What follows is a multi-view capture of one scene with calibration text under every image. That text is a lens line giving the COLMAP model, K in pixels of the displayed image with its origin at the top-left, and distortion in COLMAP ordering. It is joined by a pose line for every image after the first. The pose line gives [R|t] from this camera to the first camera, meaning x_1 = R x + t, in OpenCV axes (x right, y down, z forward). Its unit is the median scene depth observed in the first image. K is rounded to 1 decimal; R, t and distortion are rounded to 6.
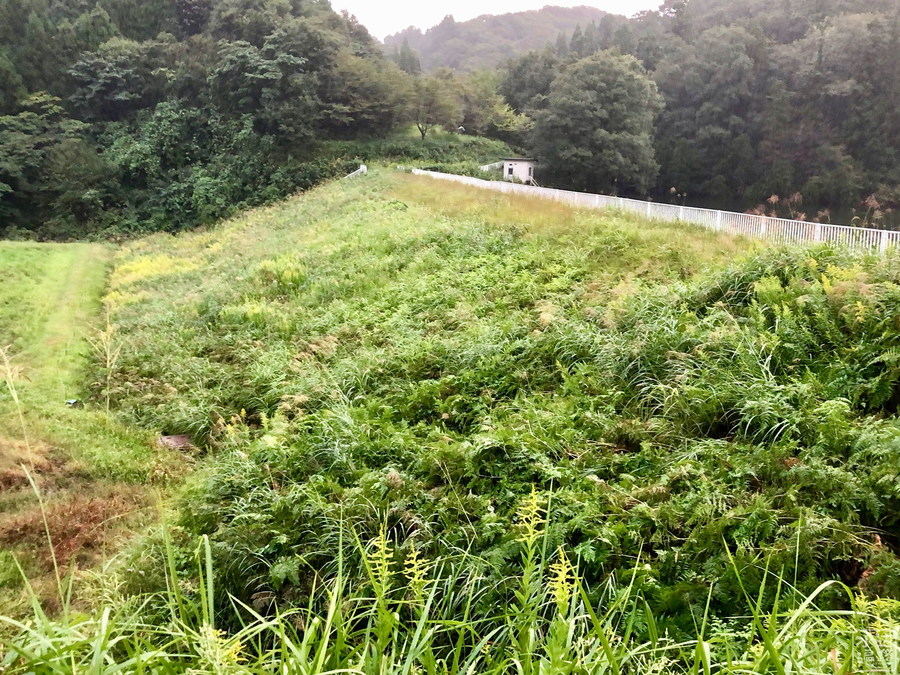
lens RADIAL K [[879.6, 0, 450.2], [0, 879.6, 336.9], [0, 0, 1]] dist [-0.053864, 0.000000]
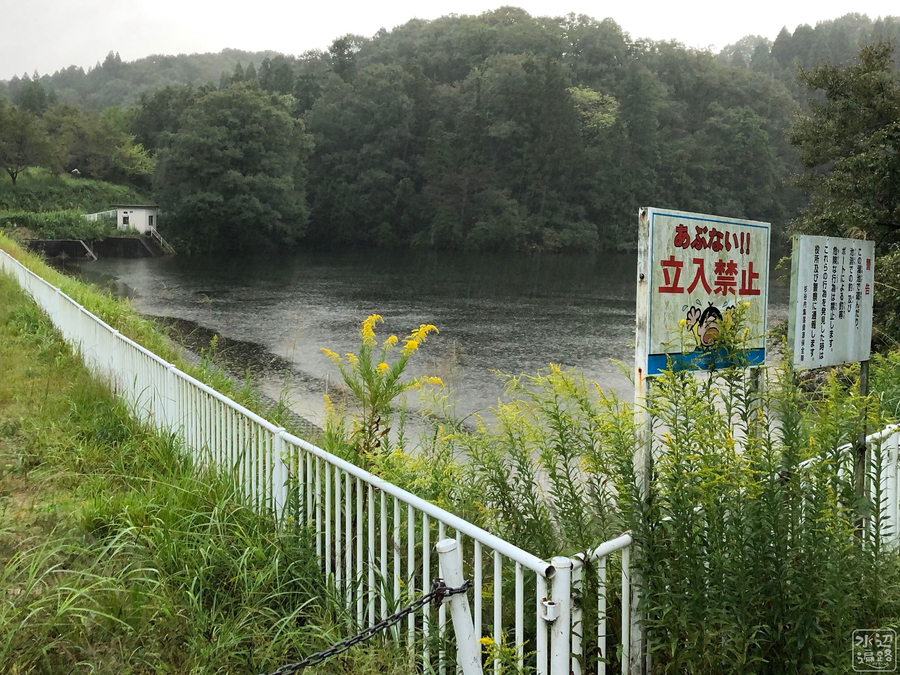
lens RADIAL K [[879.6, 0, 449.5], [0, 879.6, 336.3], [0, 0, 1]] dist [-0.053864, 0.000000]
pose [[0.952173, -0.046825, 0.301950, 0.093956], [0.064708, 0.996676, -0.049489, -0.015963], [-0.298629, 0.066661, 0.952038, 0.111136]]
